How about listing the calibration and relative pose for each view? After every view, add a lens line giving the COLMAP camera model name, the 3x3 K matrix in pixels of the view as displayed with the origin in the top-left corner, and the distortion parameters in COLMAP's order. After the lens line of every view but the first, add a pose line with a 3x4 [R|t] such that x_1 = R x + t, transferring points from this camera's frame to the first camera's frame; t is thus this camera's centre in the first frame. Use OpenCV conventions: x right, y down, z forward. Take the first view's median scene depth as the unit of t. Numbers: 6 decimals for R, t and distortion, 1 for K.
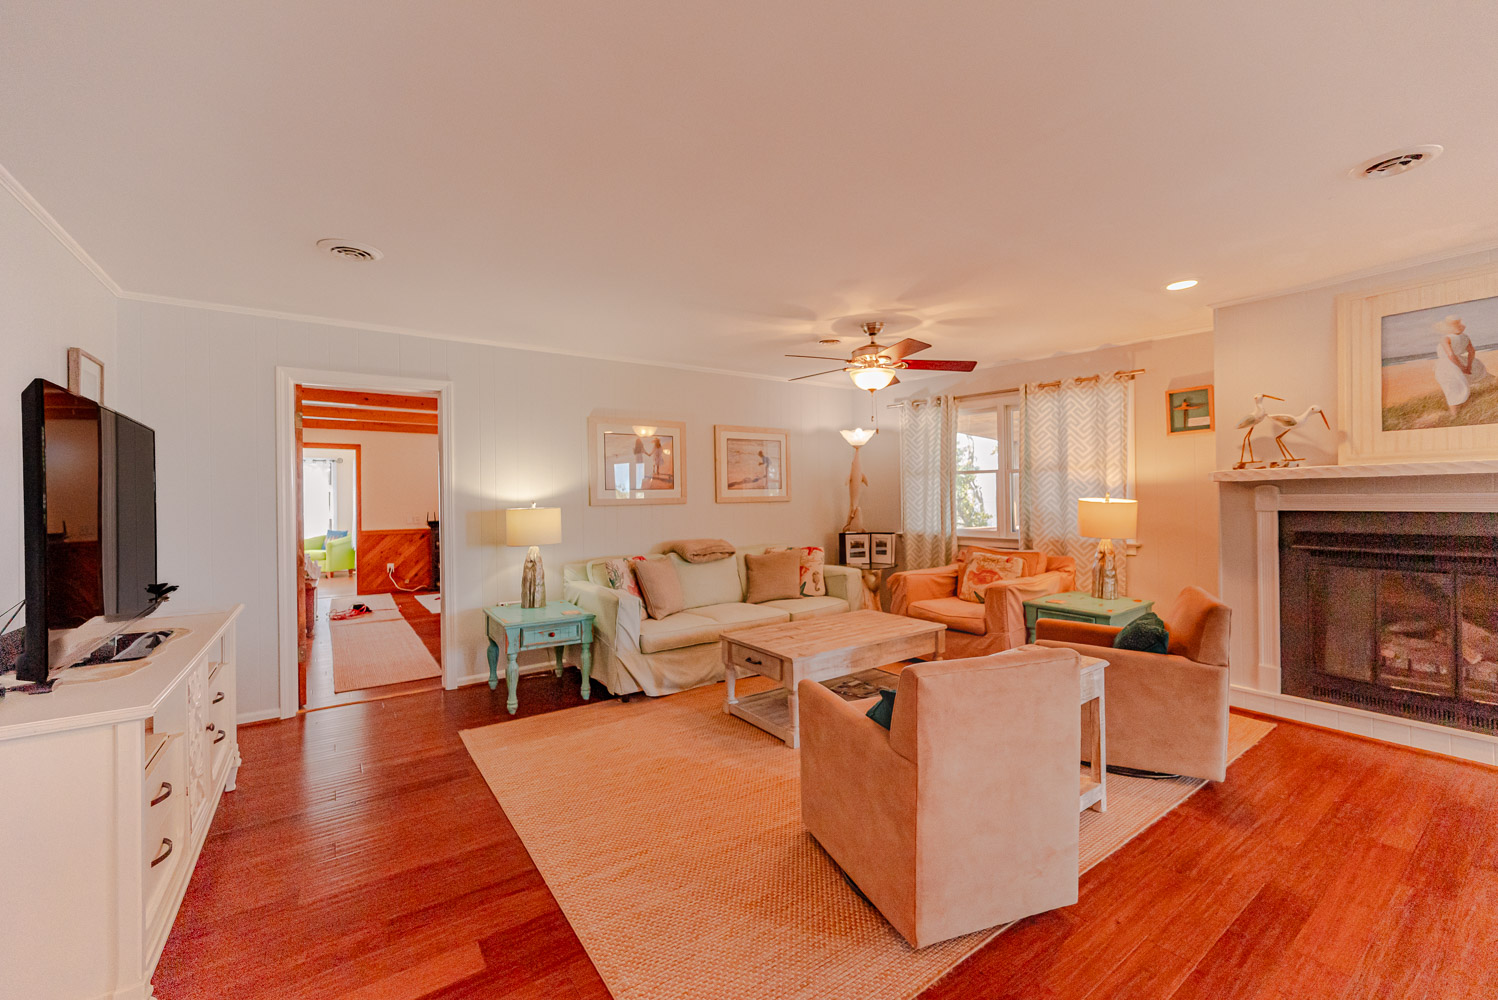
lens RADIAL K [[591.6, 0, 741.1], [0, 591.6, 497.8], [0, 0, 1]] dist [-0.004282, 0.000605]
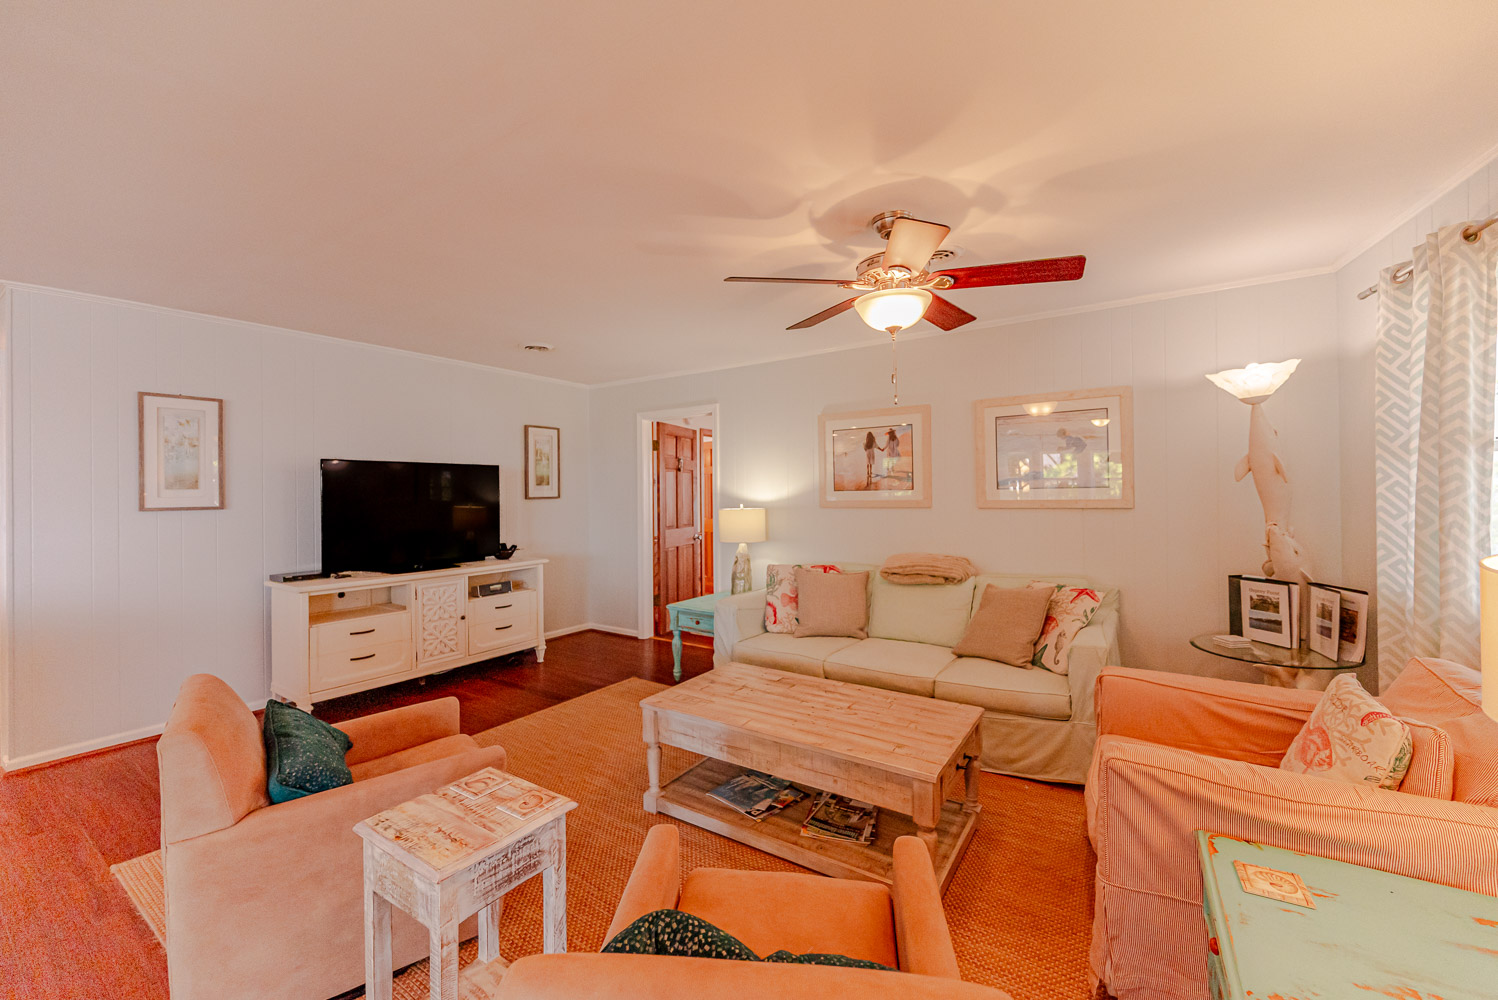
lens RADIAL K [[591.6, 0, 762.6], [0, 591.6, 489.9], [0, 0, 1]] dist [-0.004282, 0.000605]
pose [[0.373420, 0.005809, -0.927644, 0.495443], [0.002583, 0.999970, 0.007302, -0.018082], [0.927659, -0.005123, 0.373394, 0.451682]]
